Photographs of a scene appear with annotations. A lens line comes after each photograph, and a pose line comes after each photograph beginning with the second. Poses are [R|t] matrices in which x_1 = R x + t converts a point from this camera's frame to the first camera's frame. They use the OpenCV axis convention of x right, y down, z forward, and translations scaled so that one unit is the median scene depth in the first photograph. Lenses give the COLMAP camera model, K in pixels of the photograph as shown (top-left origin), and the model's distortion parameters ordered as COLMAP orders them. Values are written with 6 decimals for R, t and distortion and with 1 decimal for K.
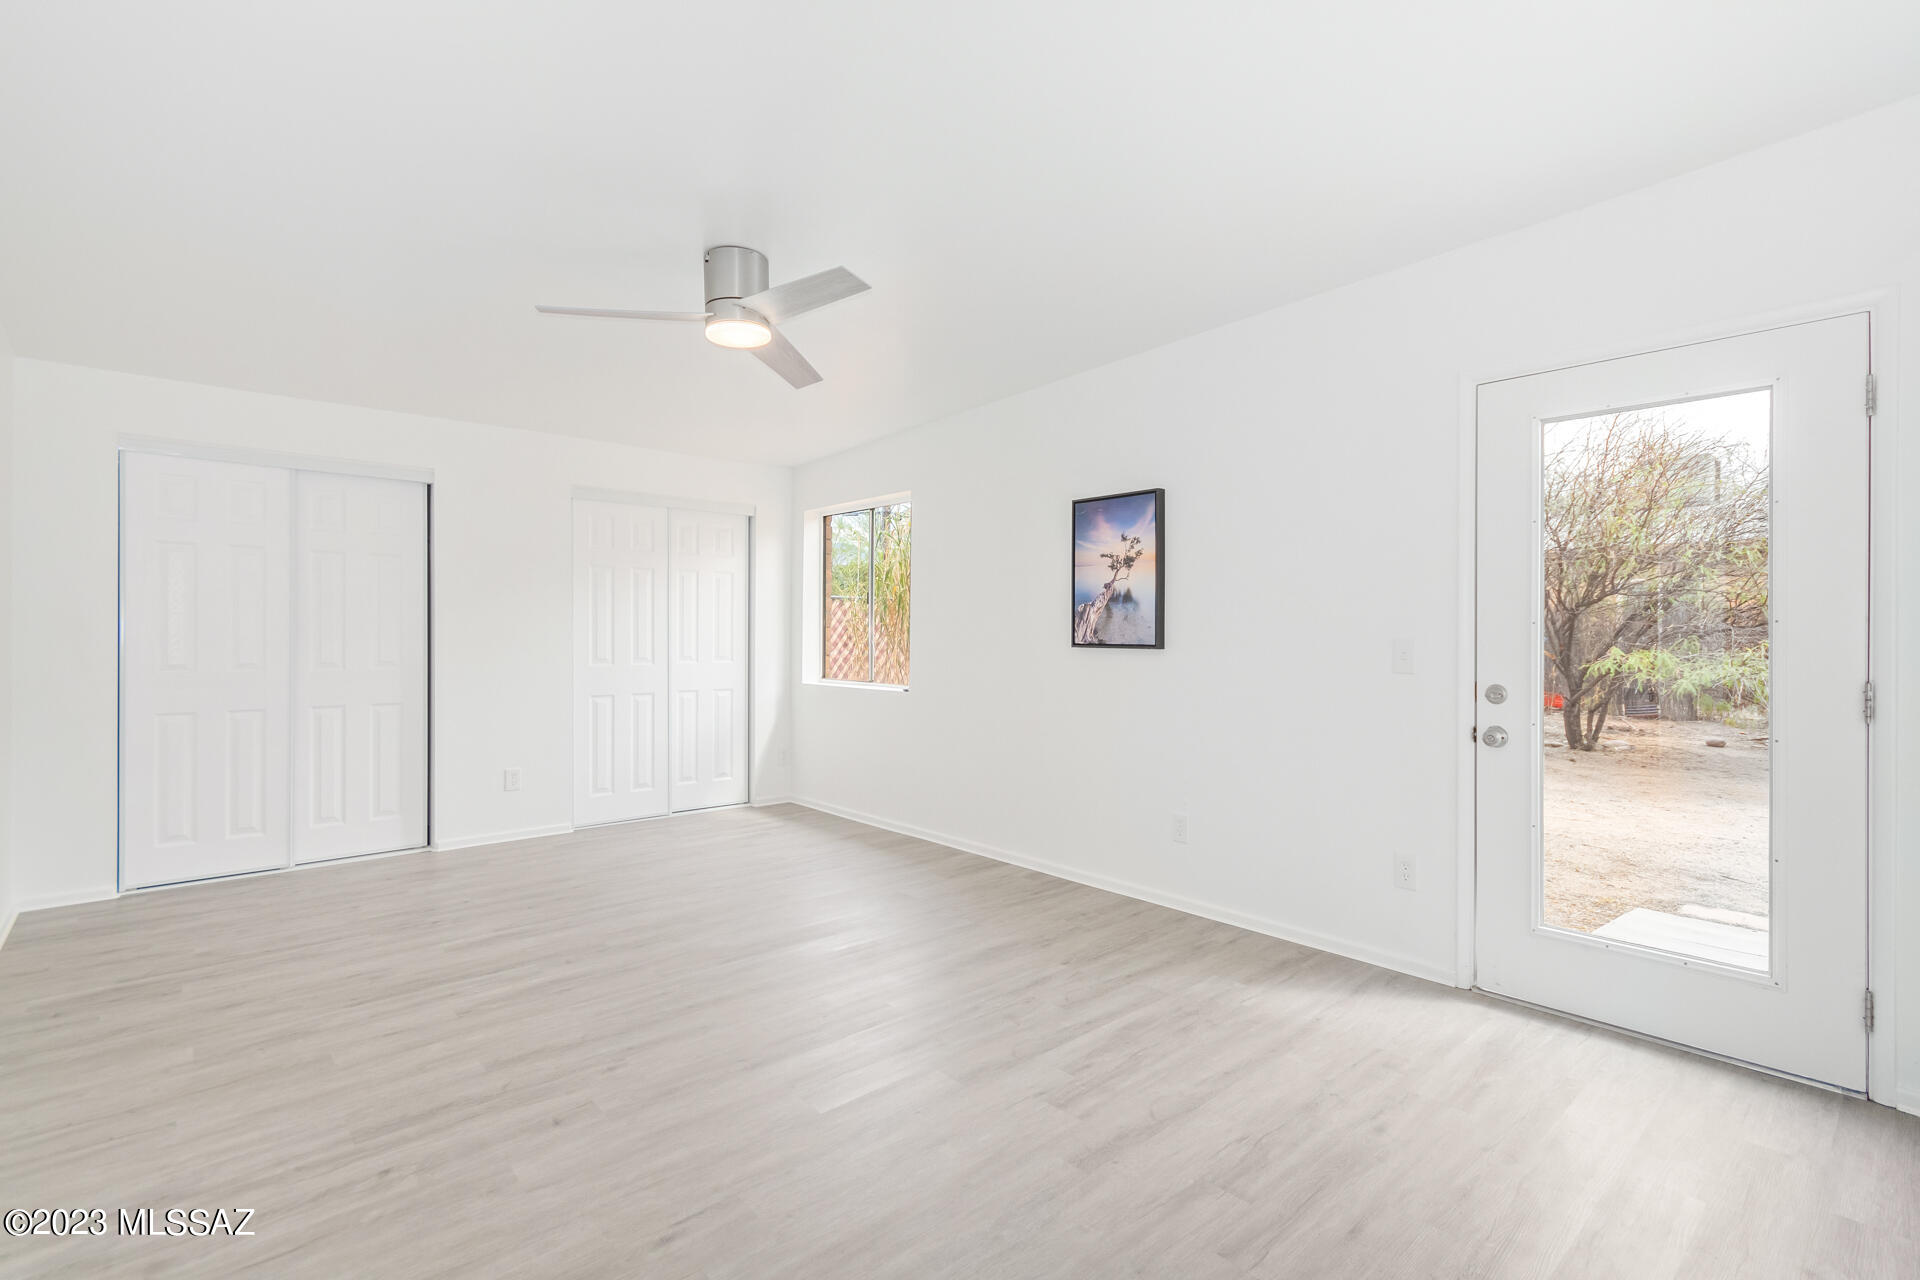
lens RADIAL K [[898.7, 0, 917.4], [0, 898.7, 639.3], [0, 0, 1]] dist [0.008604, 0.000079]
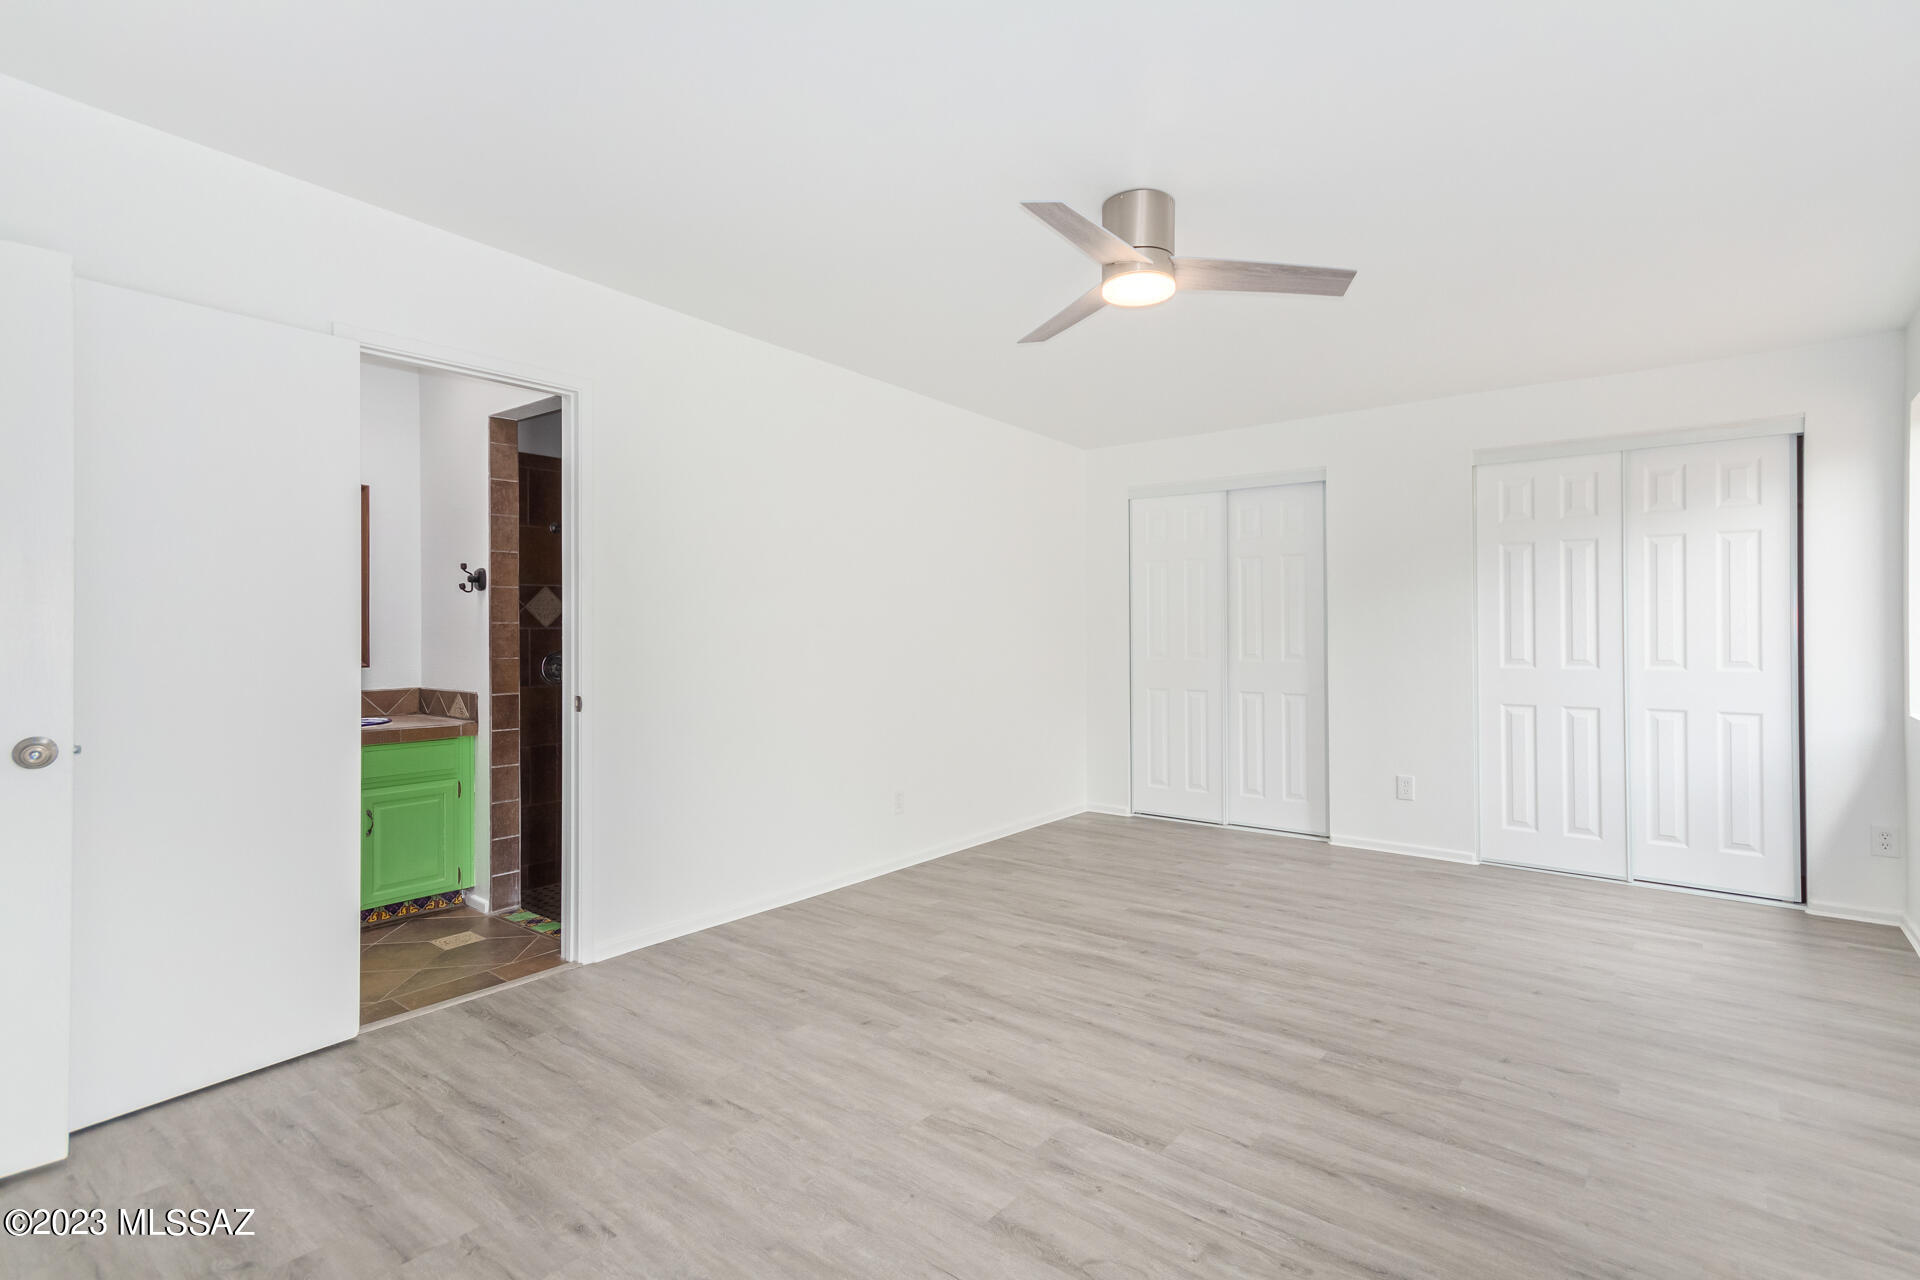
lens RADIAL K [[898.7, 0, 956.2], [0, 898.7, 632.0], [0, 0, 1]] dist [0.008604, 0.000079]
pose [[0.193356, 0.000547, -0.981128, 0.626603], [-0.000260, 1.000000, 0.000507, -0.005297], [0.981129, 0.000157, 0.193356, 0.650673]]
